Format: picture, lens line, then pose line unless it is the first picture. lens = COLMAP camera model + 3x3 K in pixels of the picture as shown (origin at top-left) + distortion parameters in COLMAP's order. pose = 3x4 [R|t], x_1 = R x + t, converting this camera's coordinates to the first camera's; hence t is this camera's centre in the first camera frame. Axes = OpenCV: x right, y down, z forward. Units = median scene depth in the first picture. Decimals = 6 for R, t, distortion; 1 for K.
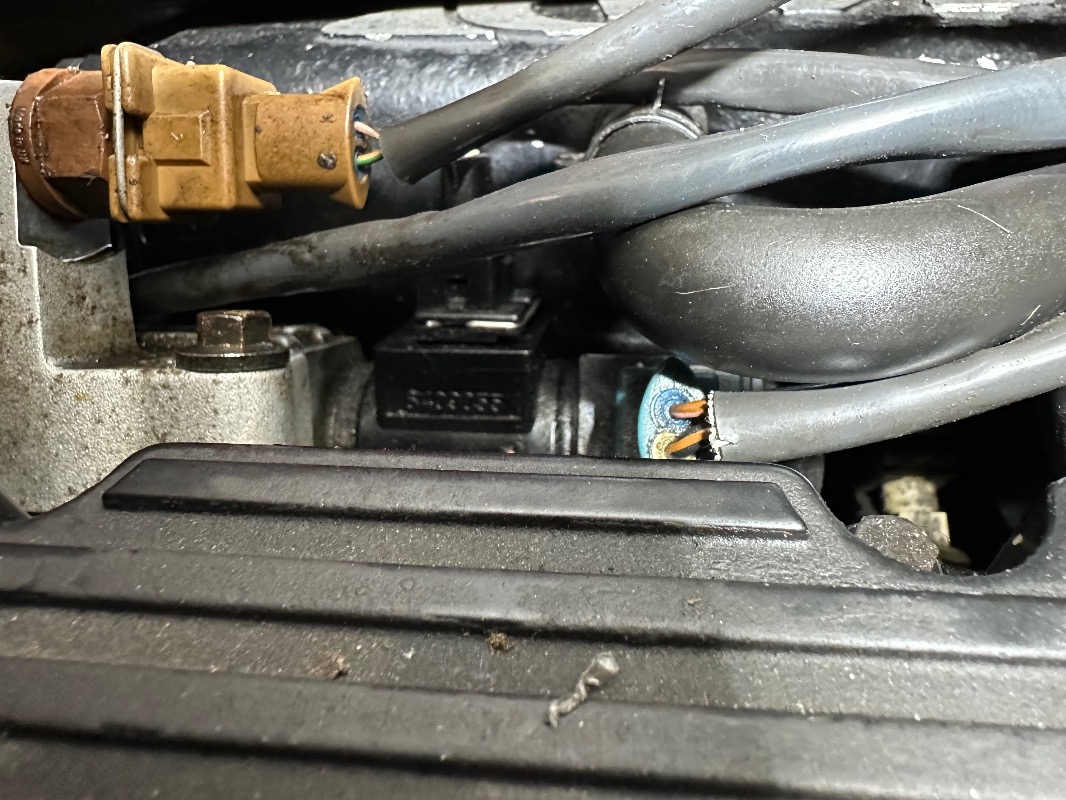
lens RADIAL K [[744.6, 0, 587.8], [0, 744.6, 399.3], [0, 0, 1]] dist [0.001715, -0.003677]
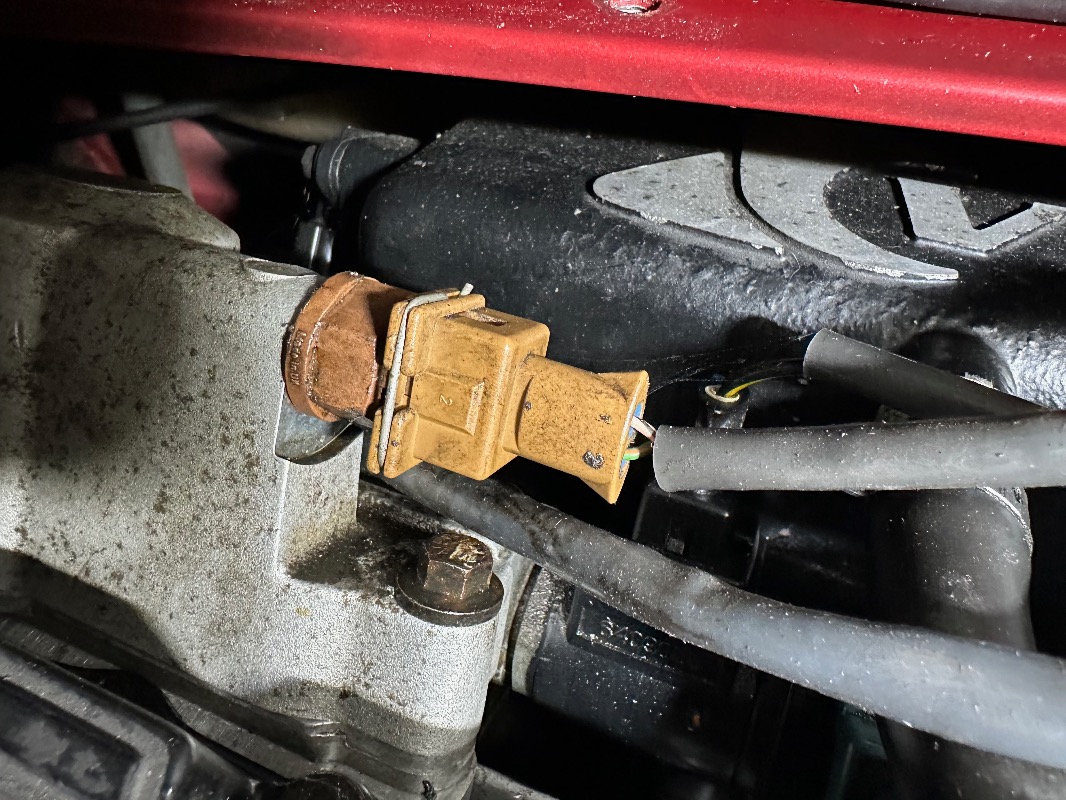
lens RADIAL K [[744.6, 0, 587.8], [0, 744.6, 399.3], [0, 0, 1]] dist [0.001715, -0.003677]
pose [[0.960282, 0.229027, -0.159390, -0.215158], [-0.216186, 0.971822, 0.093950, -0.450090], [0.176416, -0.055761, 0.982735, 0.099325]]
